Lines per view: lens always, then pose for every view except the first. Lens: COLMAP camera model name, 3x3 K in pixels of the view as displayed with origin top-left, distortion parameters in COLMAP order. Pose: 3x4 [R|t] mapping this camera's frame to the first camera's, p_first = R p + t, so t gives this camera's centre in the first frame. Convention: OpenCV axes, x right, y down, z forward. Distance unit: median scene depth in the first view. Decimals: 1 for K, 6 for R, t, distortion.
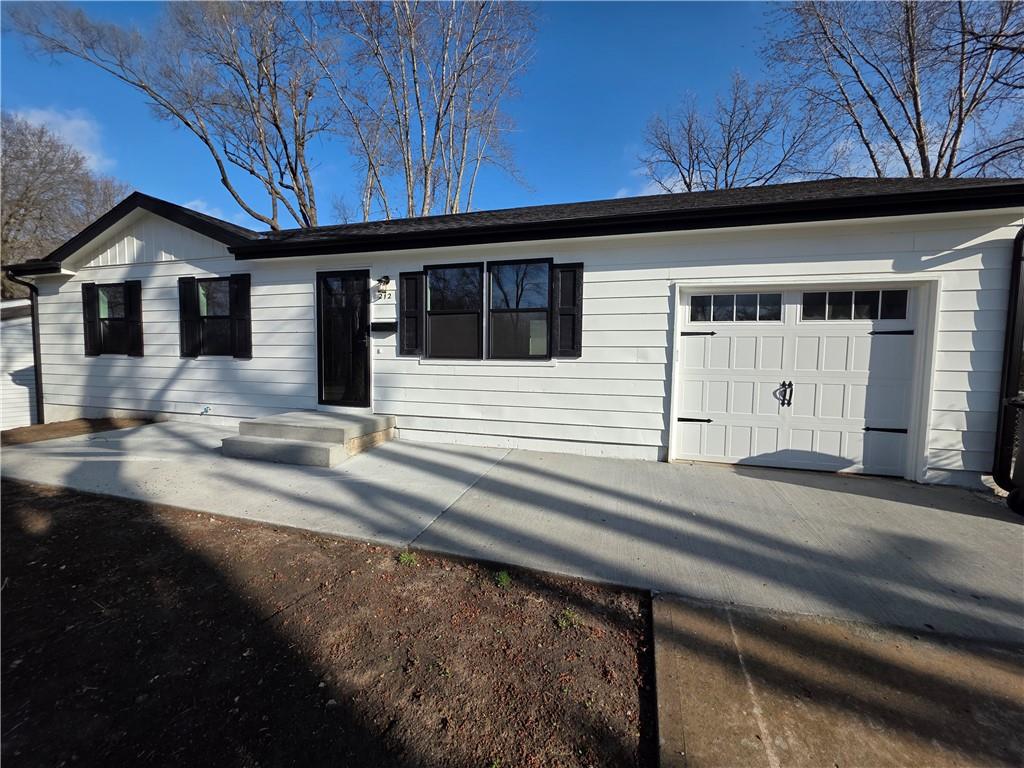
lens RADIAL K [[407.1, 0, 511.9], [0, 407.1, 380.4], [0, 0, 1]] dist [0.000424, -0.000019]
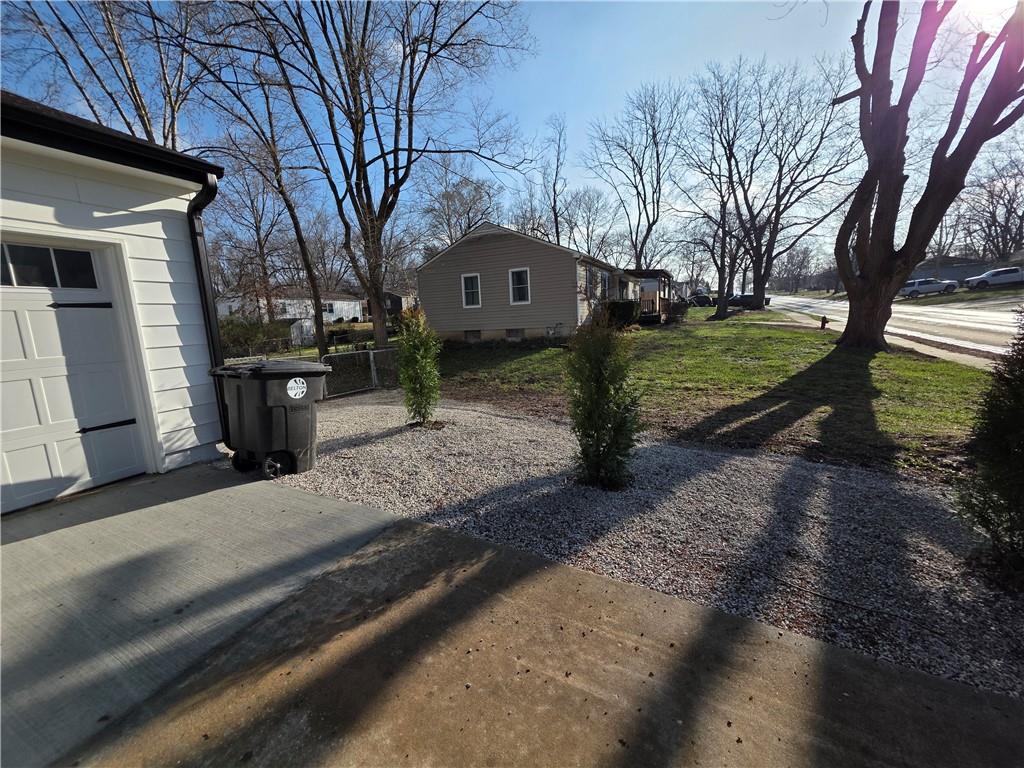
lens RADIAL K [[407.1, 0, 511.9], [0, 407.1, 380.4], [0, 0, 1]] dist [0.000424, -0.000019]
pose [[0.148466, -0.167969, 0.974548, 0.275618], [0.114305, 0.981779, 0.151802, 0.001089], [-0.982289, 0.088858, 0.164961, 0.069861]]
